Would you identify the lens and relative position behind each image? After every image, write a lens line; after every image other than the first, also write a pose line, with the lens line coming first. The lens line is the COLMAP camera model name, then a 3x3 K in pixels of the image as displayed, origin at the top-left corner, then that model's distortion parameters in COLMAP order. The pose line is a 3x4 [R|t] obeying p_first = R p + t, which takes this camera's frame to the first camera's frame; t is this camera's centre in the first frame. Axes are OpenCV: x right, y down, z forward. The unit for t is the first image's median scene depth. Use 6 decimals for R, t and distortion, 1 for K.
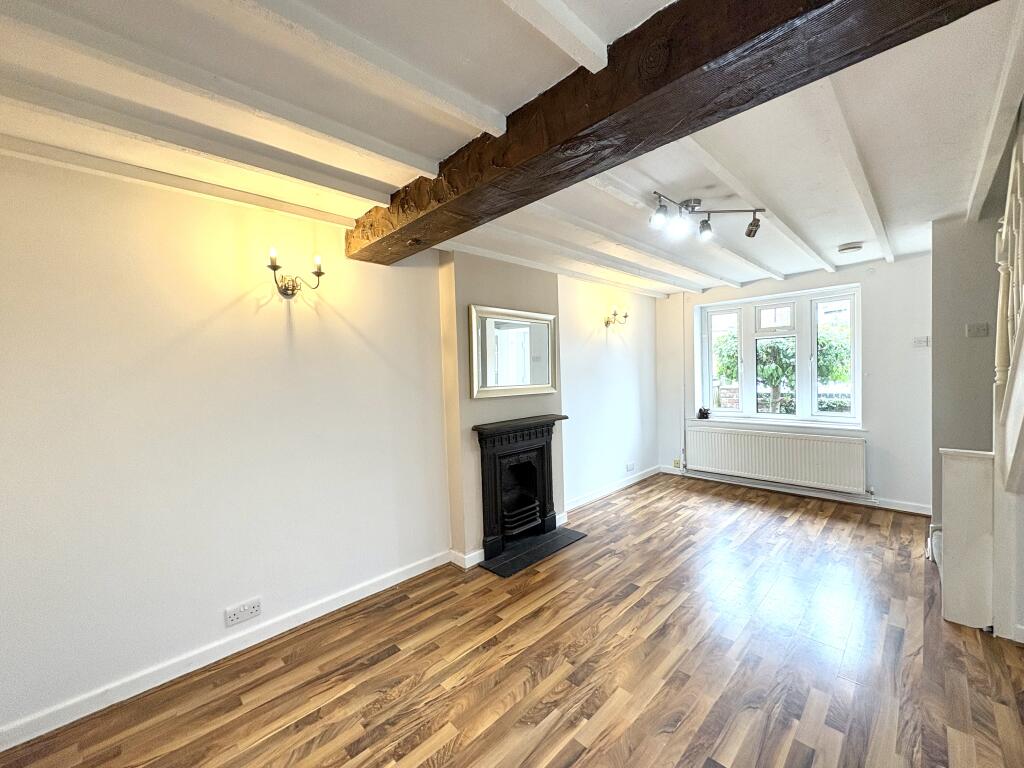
lens RADIAL K [[406.2, 0, 513.9], [0, 406.2, 383.6], [0, 0, 1]] dist [0.000863, -0.000080]
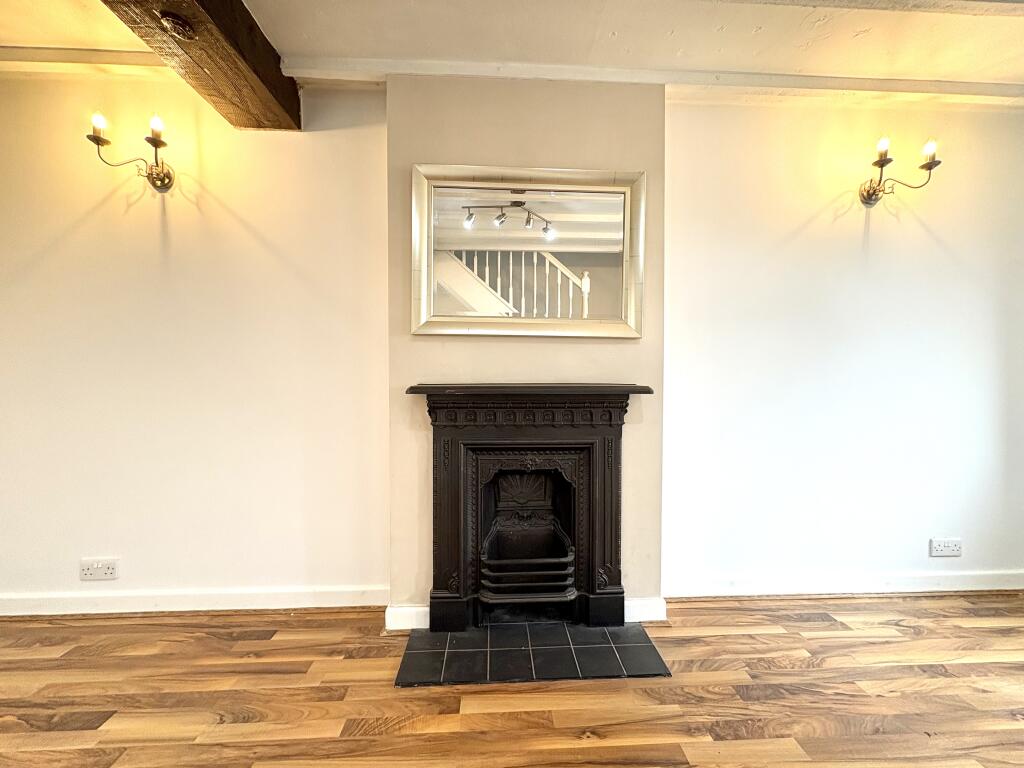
lens RADIAL K [[406.2, 0, 513.9], [0, 406.2, 383.6], [0, 0, 1]] dist [0.000863, -0.000080]
pose [[0.746119, 0.045139, -0.664280, 0.380682], [-0.045044, 0.998836, 0.017280, 0.089927], [0.664287, 0.017029, 0.747284, 0.683325]]
